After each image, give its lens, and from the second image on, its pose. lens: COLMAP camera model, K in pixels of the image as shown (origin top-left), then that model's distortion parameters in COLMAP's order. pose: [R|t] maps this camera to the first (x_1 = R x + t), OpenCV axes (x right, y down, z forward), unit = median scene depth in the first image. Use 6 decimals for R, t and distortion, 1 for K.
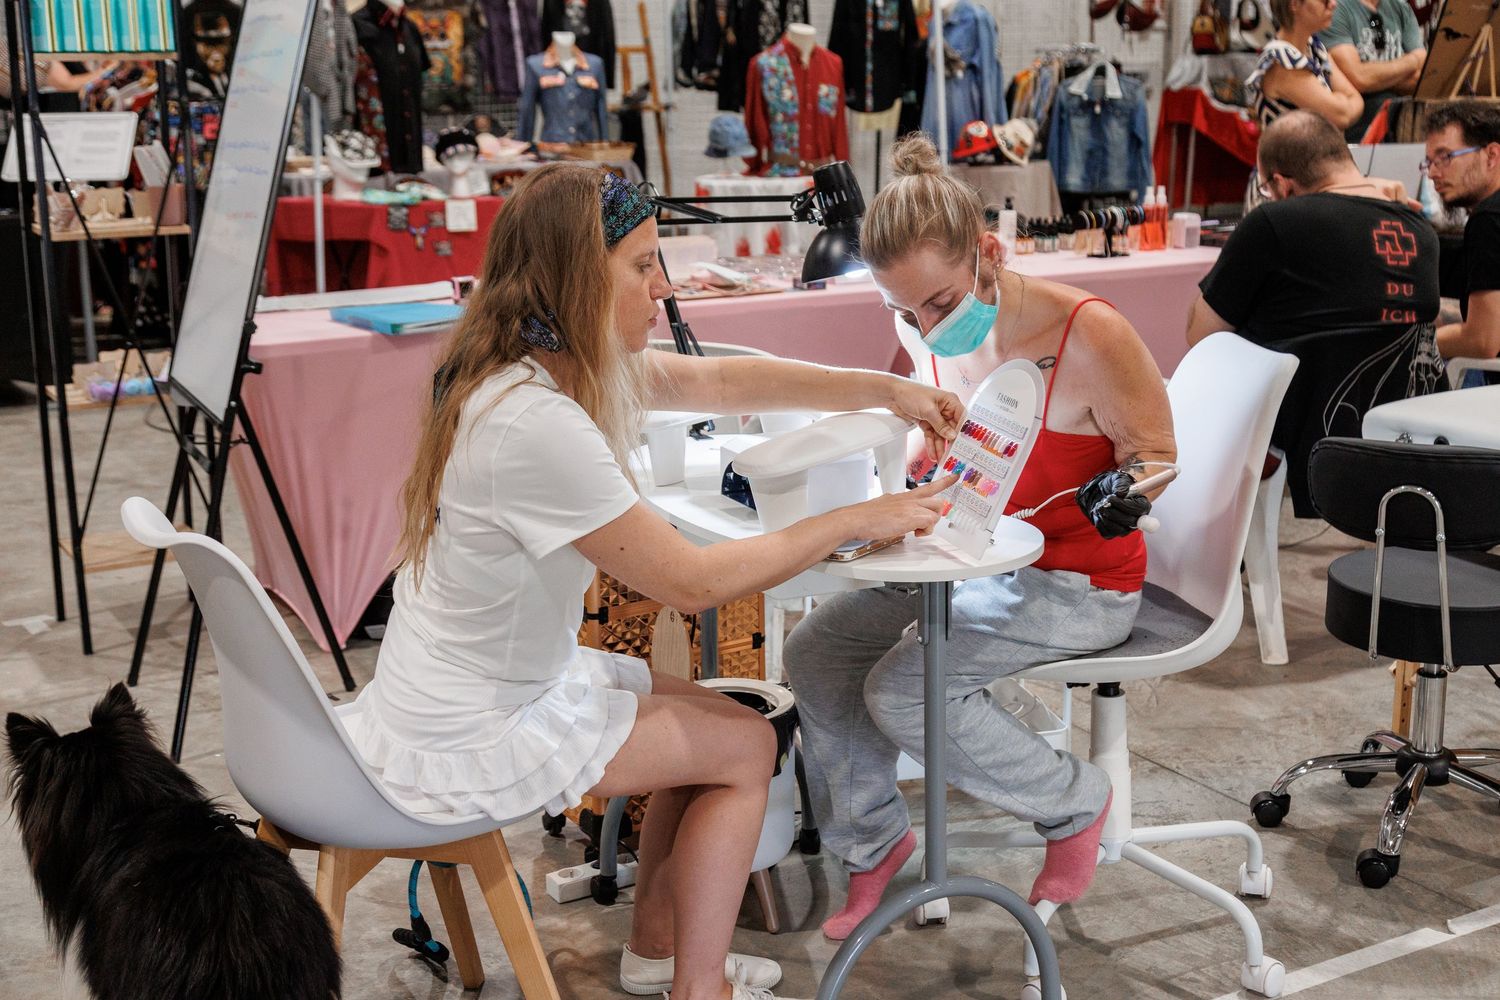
lens RADIAL K [[2008.8, 0, 746.7], [0, 2008.8, 500.9], [0, 0, 1]] dist [0.161645, 0.000000]
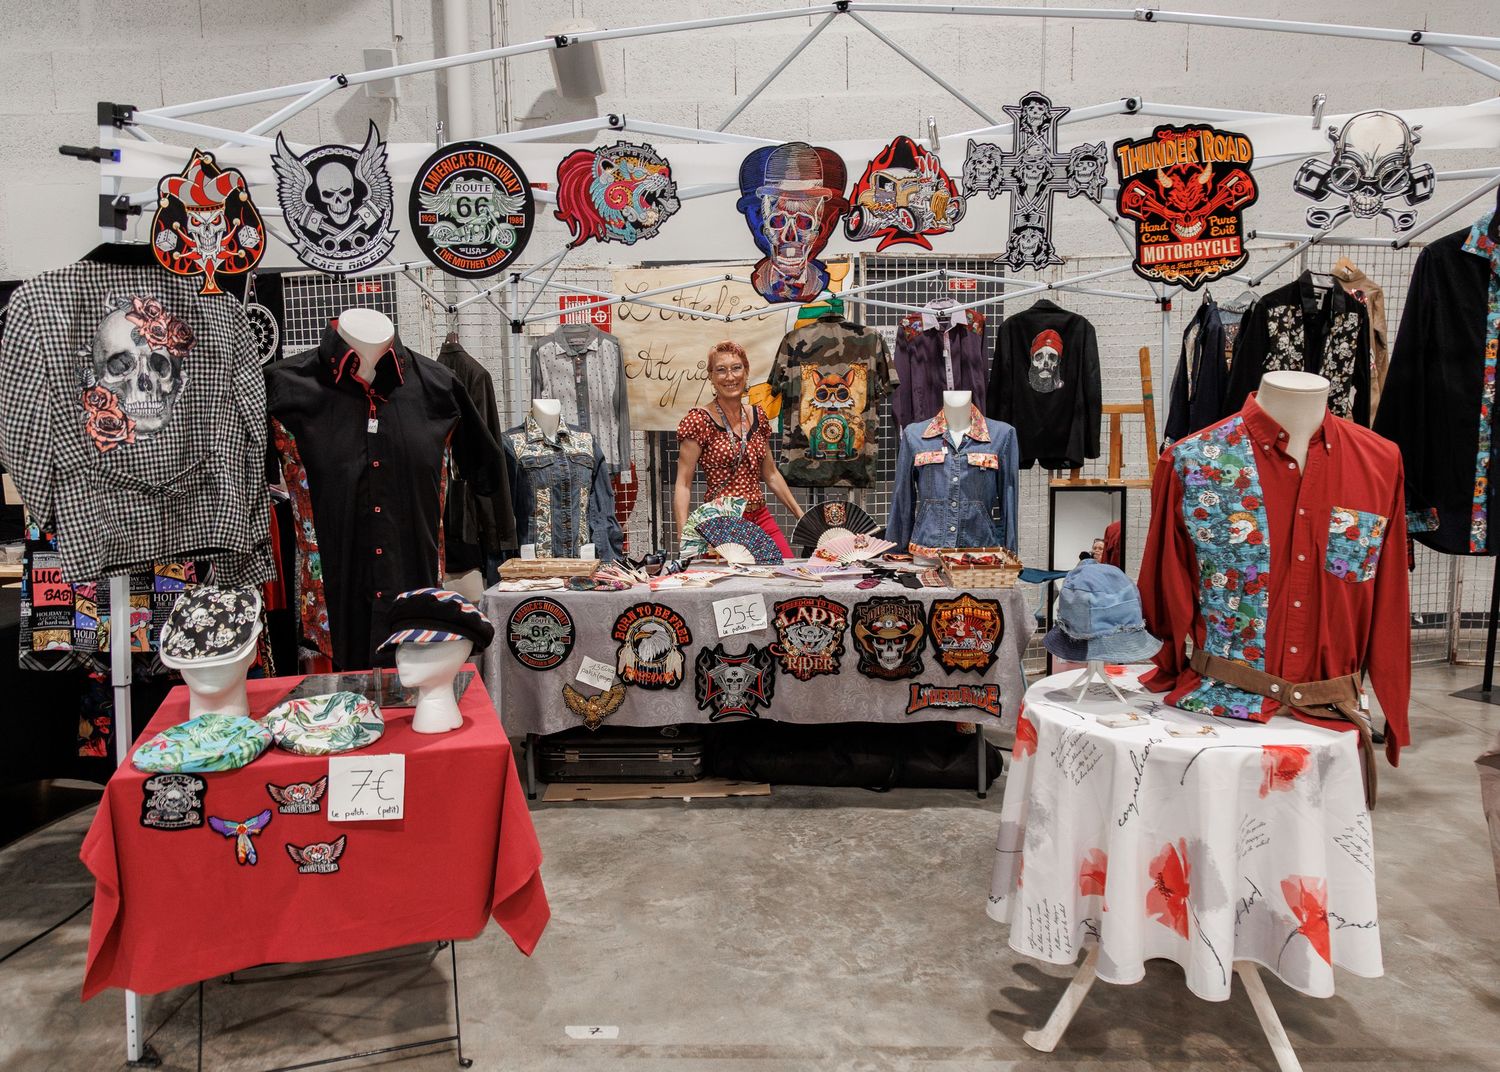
lens RADIAL K [[1103.3, 0, 749.7], [0, 1103.3, 526.0], [0, 0, 1]] dist [0.009448, -0.001456]
pose [[0.857739, 0.061669, -0.510374, 0.049673], [-0.112037, 0.991340, -0.068507, -0.172743], [0.501729, 0.115942, 0.857219, 0.741473]]
